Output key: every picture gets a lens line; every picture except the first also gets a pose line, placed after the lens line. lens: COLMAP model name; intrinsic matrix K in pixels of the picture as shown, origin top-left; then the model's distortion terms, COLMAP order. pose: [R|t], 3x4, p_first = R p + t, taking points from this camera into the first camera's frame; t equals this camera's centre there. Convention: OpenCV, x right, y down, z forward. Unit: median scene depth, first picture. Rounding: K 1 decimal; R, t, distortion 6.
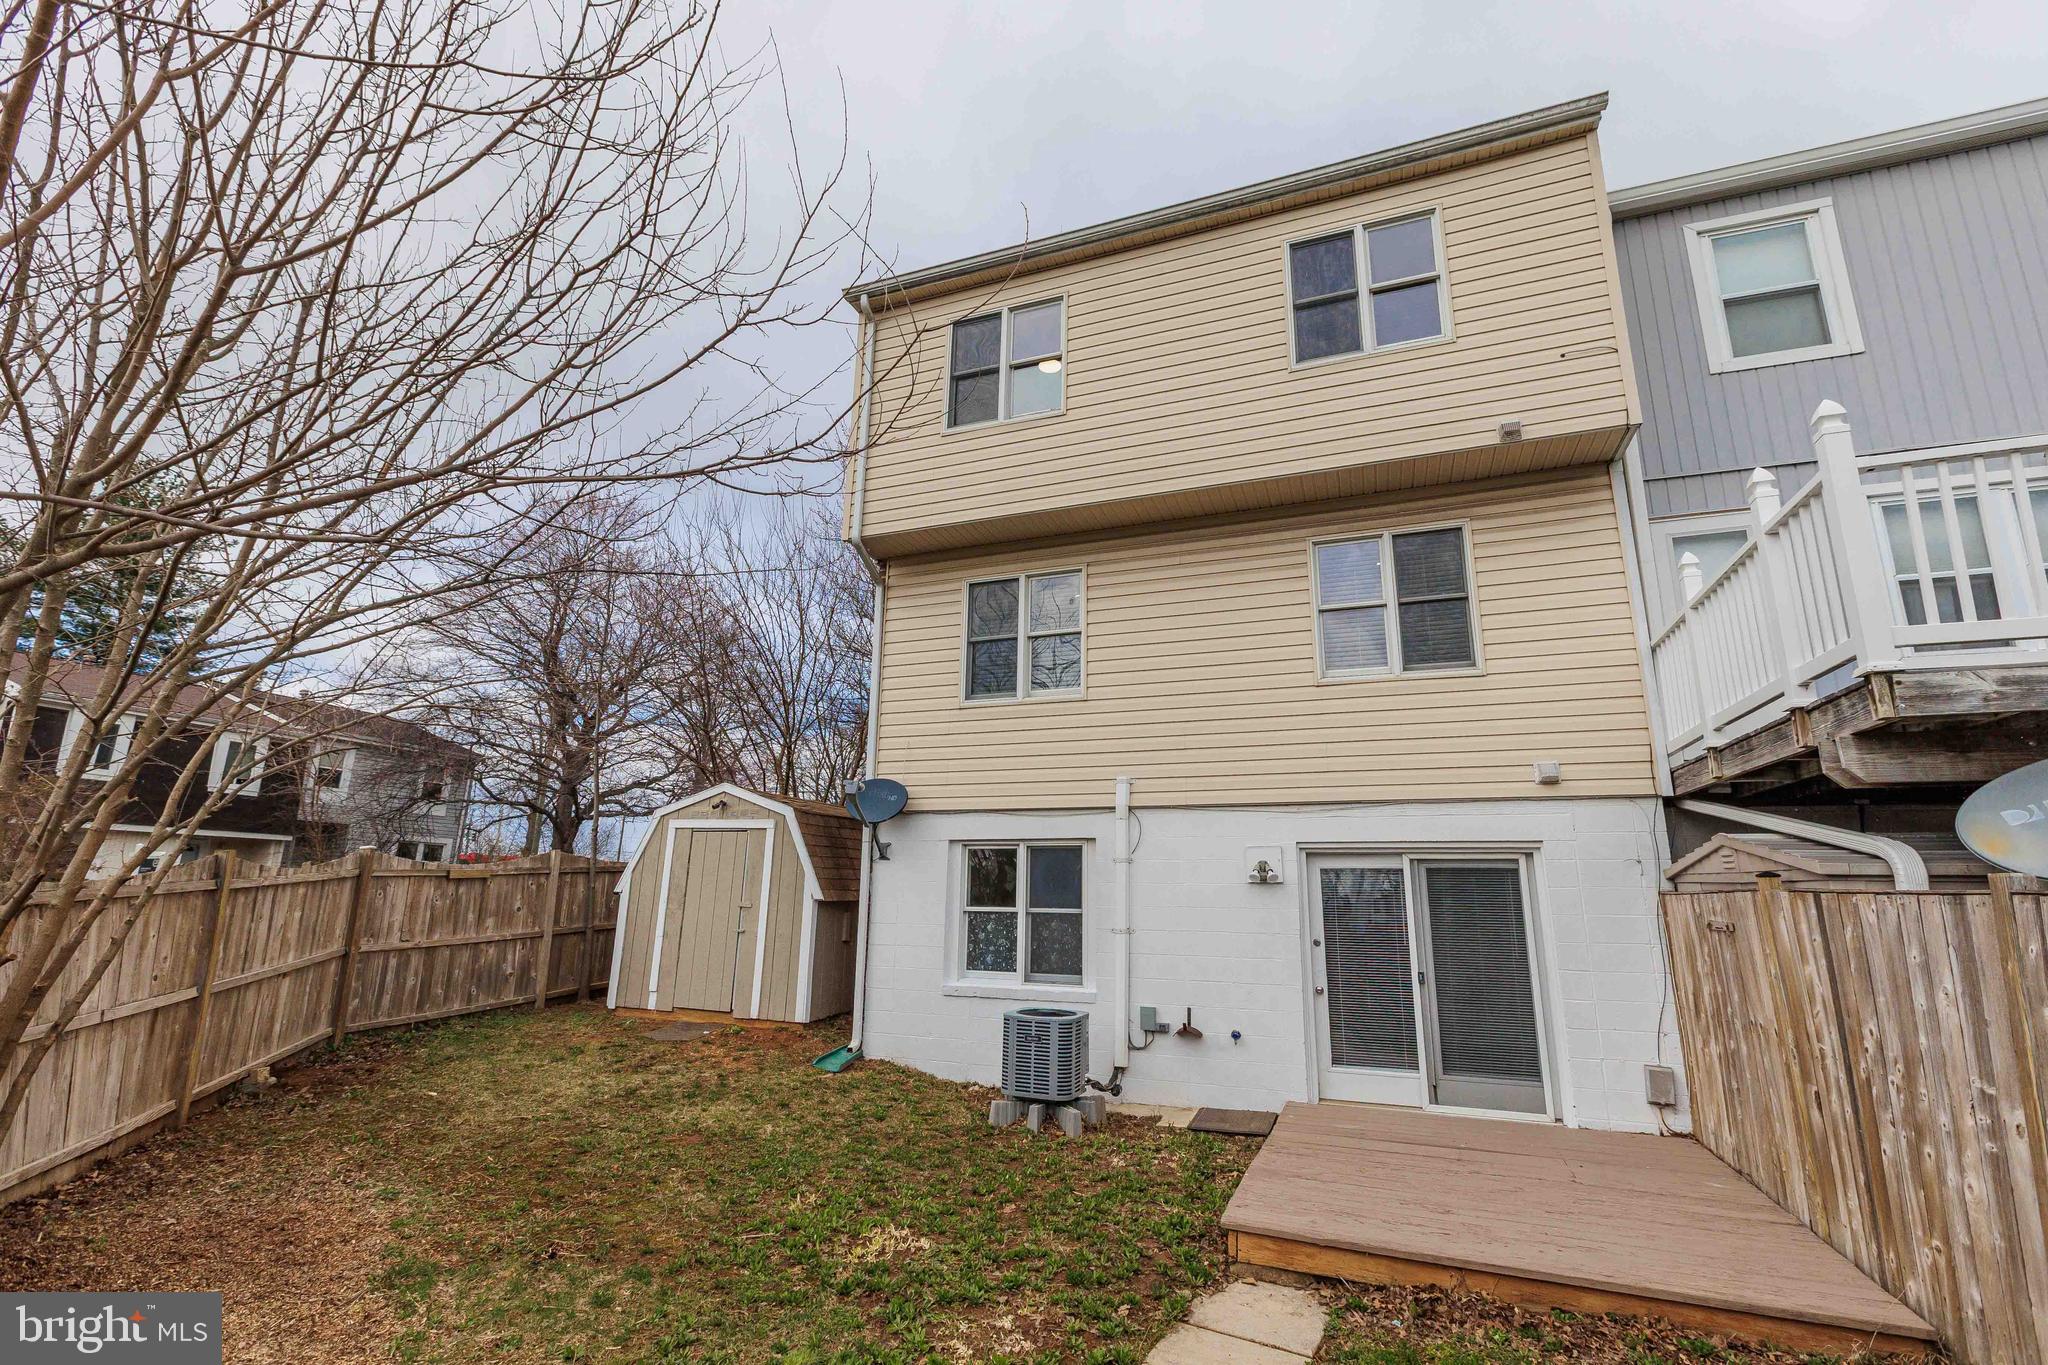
lens RADIAL K [[913.8, 0, 1024.0], [0, 913.8, 682.5], [0, 0, 1]] dist [0.003240, -0.000404]
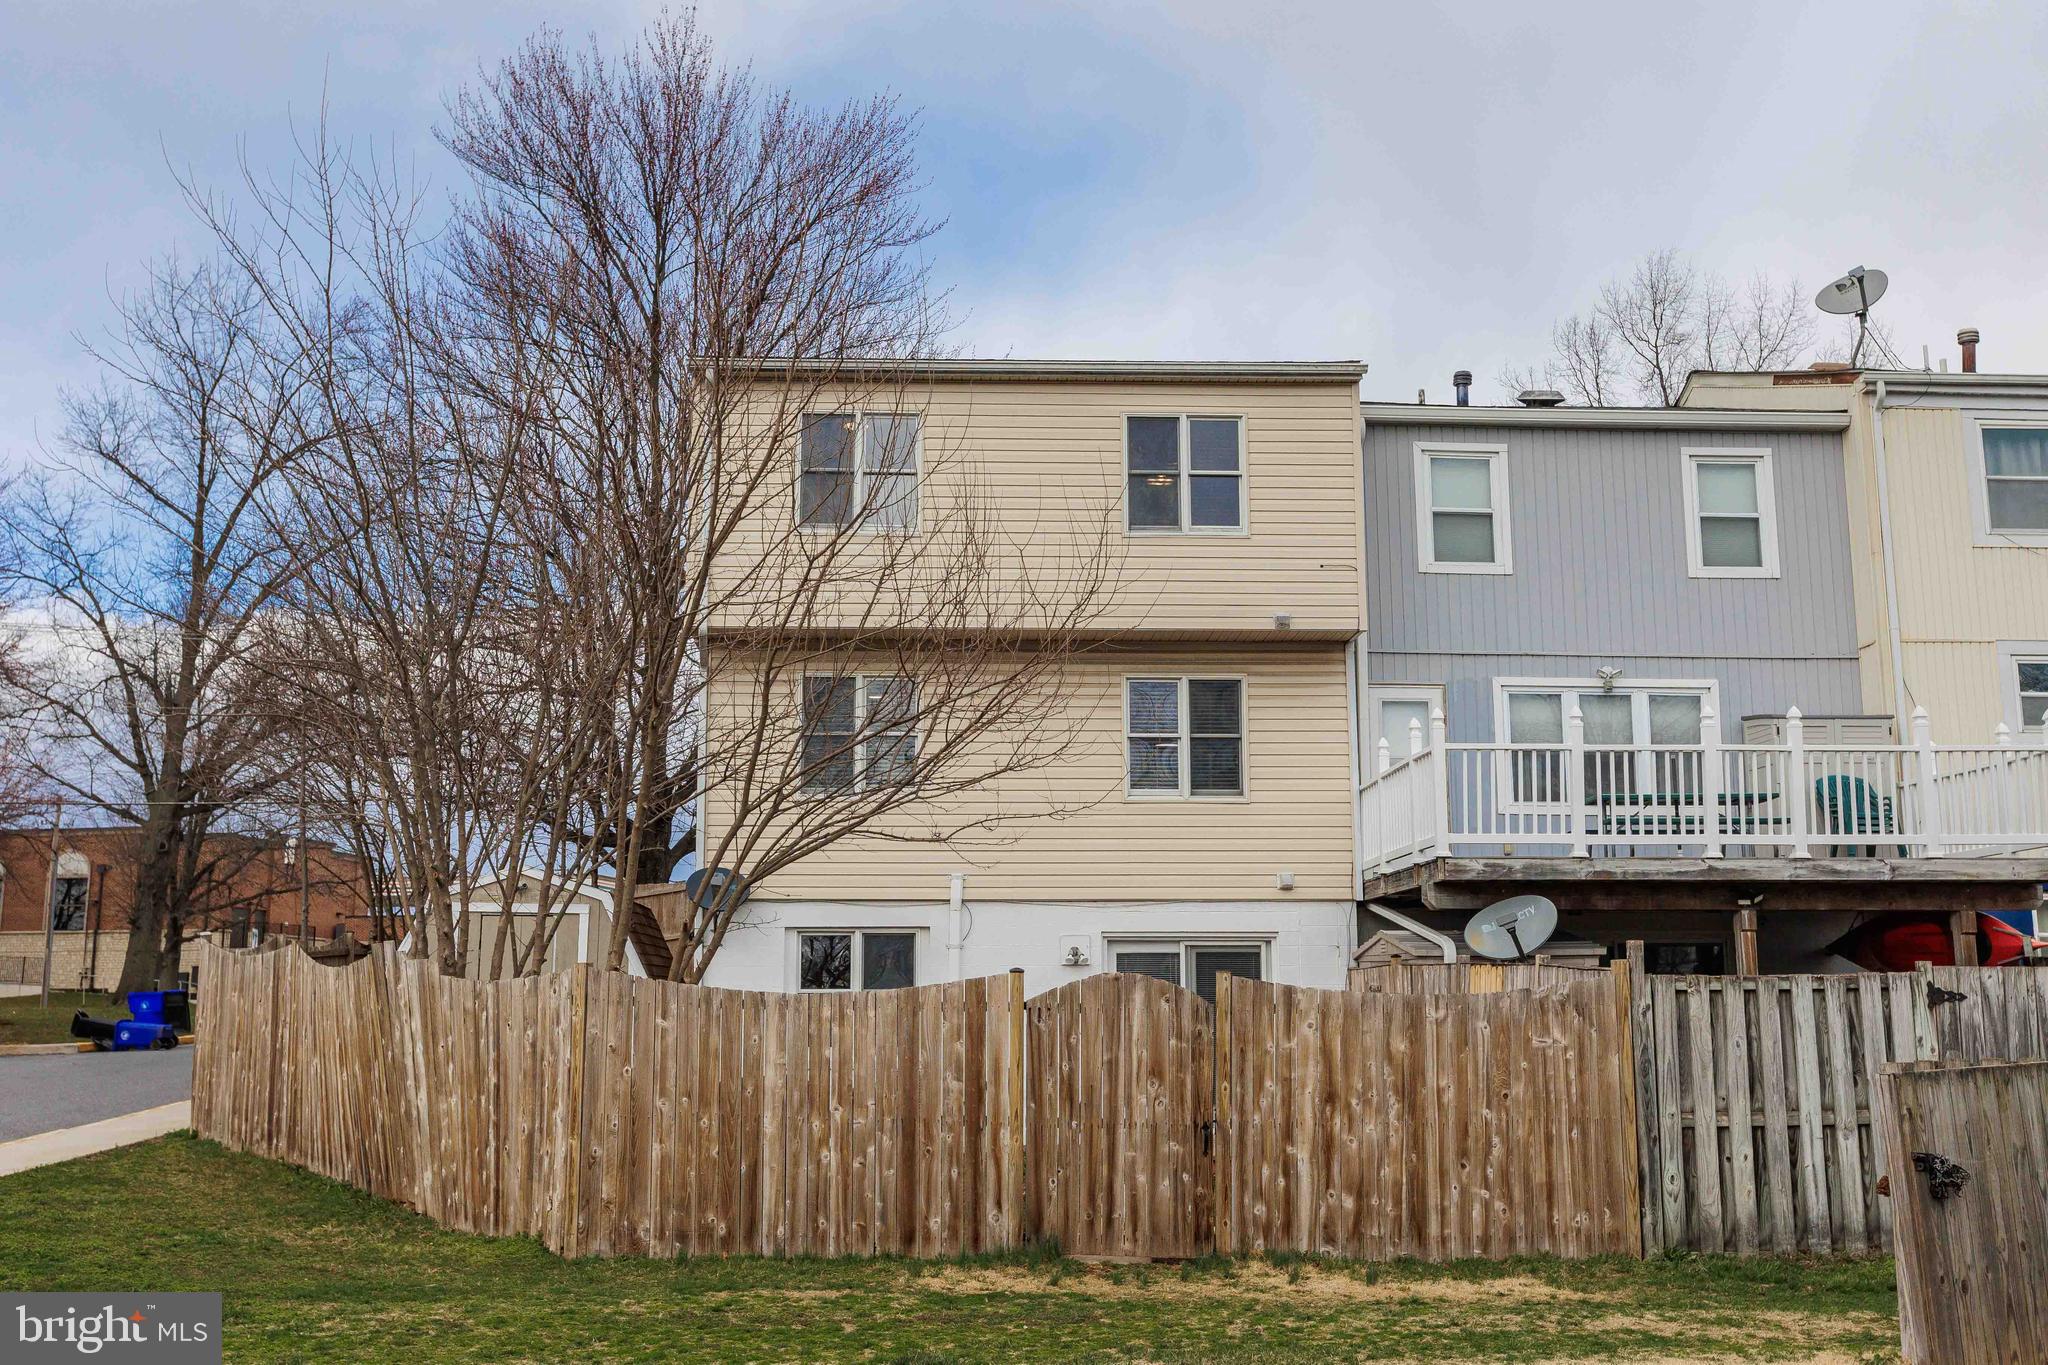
lens RADIAL K [[1921.7, 0, 1024.0], [0, 1921.7, 682.5], [0, 0, 1]] dist [-0.010503, -0.000225]
pose [[0.918222, 0.051980, 0.392640, -0.850674], [-0.076545, 0.995950, 0.047155, -0.278957], [-0.388599, -0.073353, 0.918483, -1.336588]]
